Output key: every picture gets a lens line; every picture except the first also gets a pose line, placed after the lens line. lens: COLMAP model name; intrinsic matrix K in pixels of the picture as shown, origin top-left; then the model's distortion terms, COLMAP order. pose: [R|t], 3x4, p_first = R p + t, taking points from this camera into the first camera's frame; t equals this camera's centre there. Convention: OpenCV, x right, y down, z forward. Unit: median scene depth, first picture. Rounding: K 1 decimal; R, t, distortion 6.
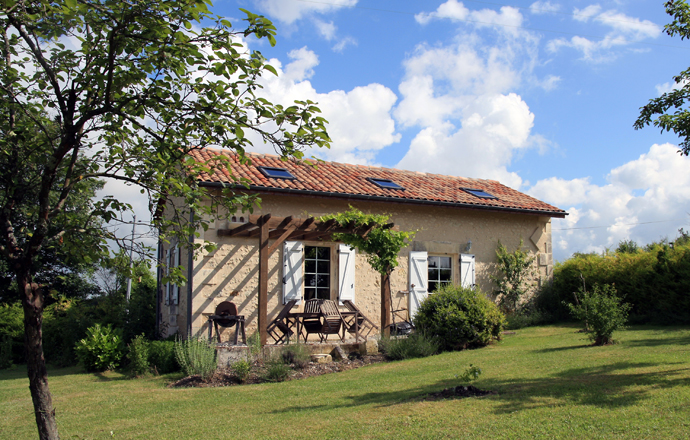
lens RADIAL K [[570.4, 0, 345.0], [0, 570.4, 220.0], [0, 0, 1]] dist [-0.048203, -0.002256]
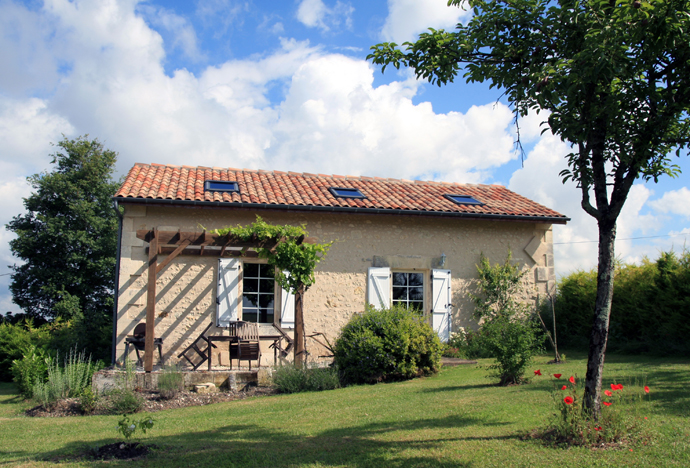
lens RADIAL K [[554.9, 0, 344.9], [0, 554.9, 218.7], [0, 0, 1]] dist [-0.056824, 0.000721]
pose [[0.975835, -0.036713, -0.215402, 0.268649], [0.028026, 0.998671, -0.043249, 0.015786], [0.216703, 0.036168, 0.975567, 0.145975]]
